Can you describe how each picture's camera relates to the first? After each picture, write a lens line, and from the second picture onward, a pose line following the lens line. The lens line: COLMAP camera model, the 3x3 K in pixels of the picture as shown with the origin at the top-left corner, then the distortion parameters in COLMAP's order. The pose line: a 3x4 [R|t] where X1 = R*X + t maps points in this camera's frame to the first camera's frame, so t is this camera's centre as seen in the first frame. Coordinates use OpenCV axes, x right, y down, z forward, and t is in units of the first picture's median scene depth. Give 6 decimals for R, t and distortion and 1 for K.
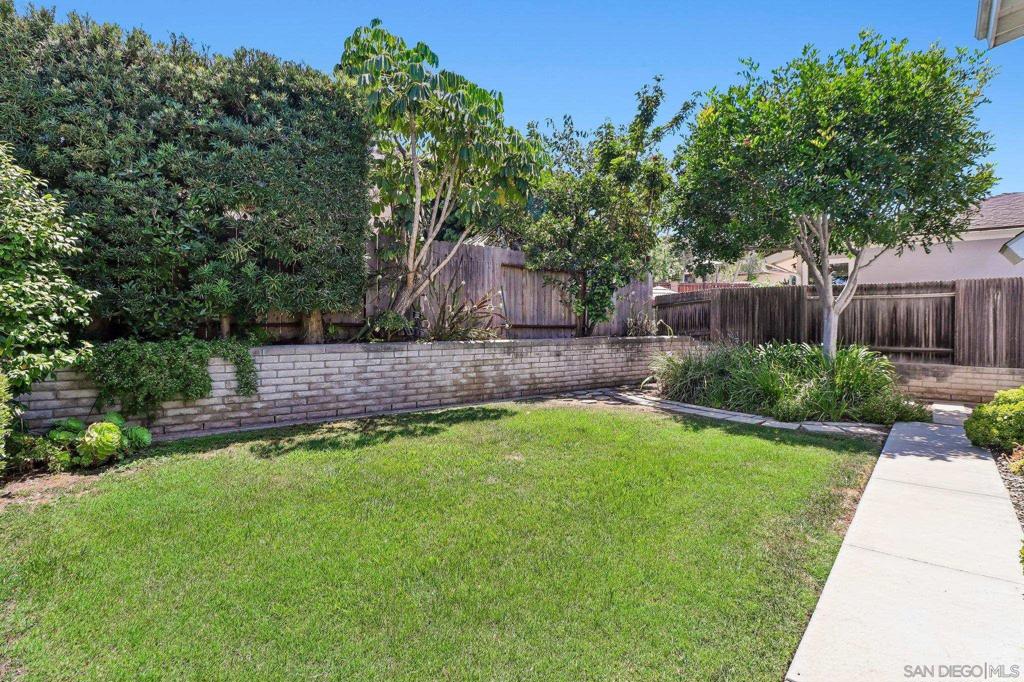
lens RADIAL K [[510.1, 0, 510.5], [0, 510.1, 334.0], [0, 0, 1]] dist [-0.002575, -0.000348]
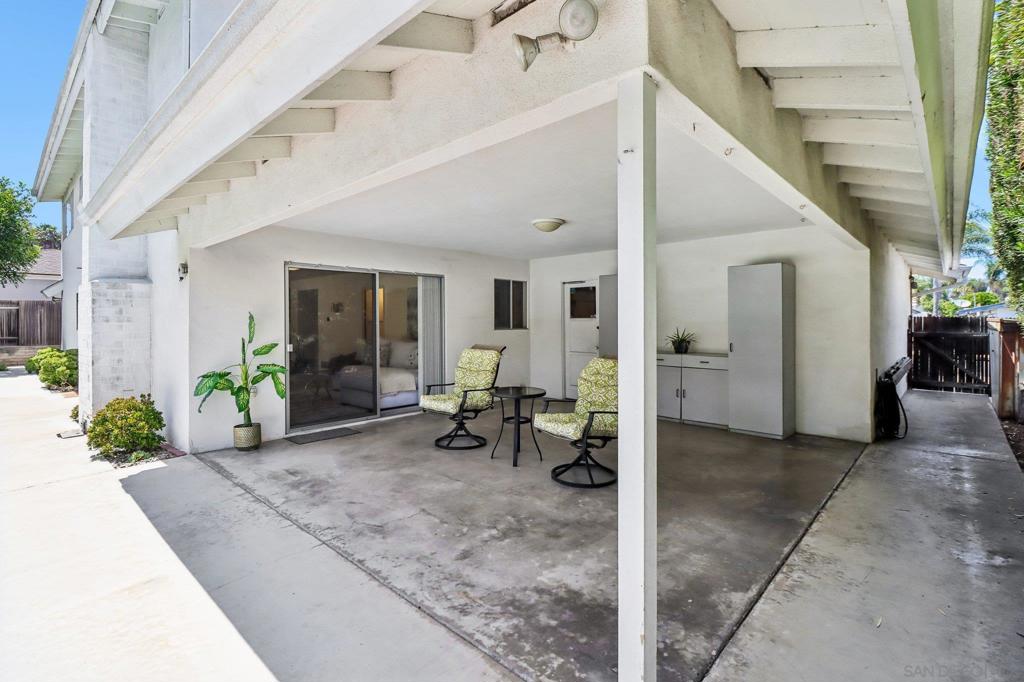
lens RADIAL K [[480.9, 0, 521.8], [0, 480.9, 318.4], [0, 0, 1]] dist [-0.012359, -0.002004]
pose [[0.027363, 0.006776, 0.999603, -0.812872], [0.022172, 0.999727, -0.007384, 0.014614], [-0.999380, 0.022365, 0.027205, -0.893078]]
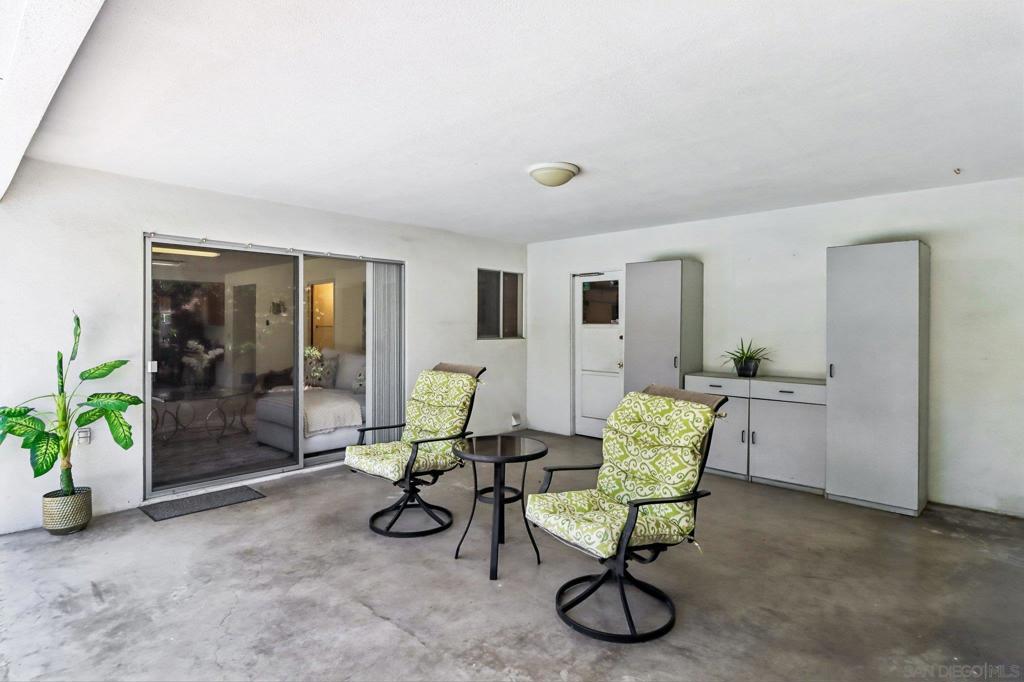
lens RADIAL K [[542.8, 0, 507.5], [0, 542.8, 330.7], [0, 0, 1]] dist [-0.017654, -0.000501]
pose [[0.052602, -0.006715, 0.998593, -0.659751], [0.014028, 0.999884, 0.005985, 0.013117], [-0.998517, 0.013694, 0.052690, -0.896287]]
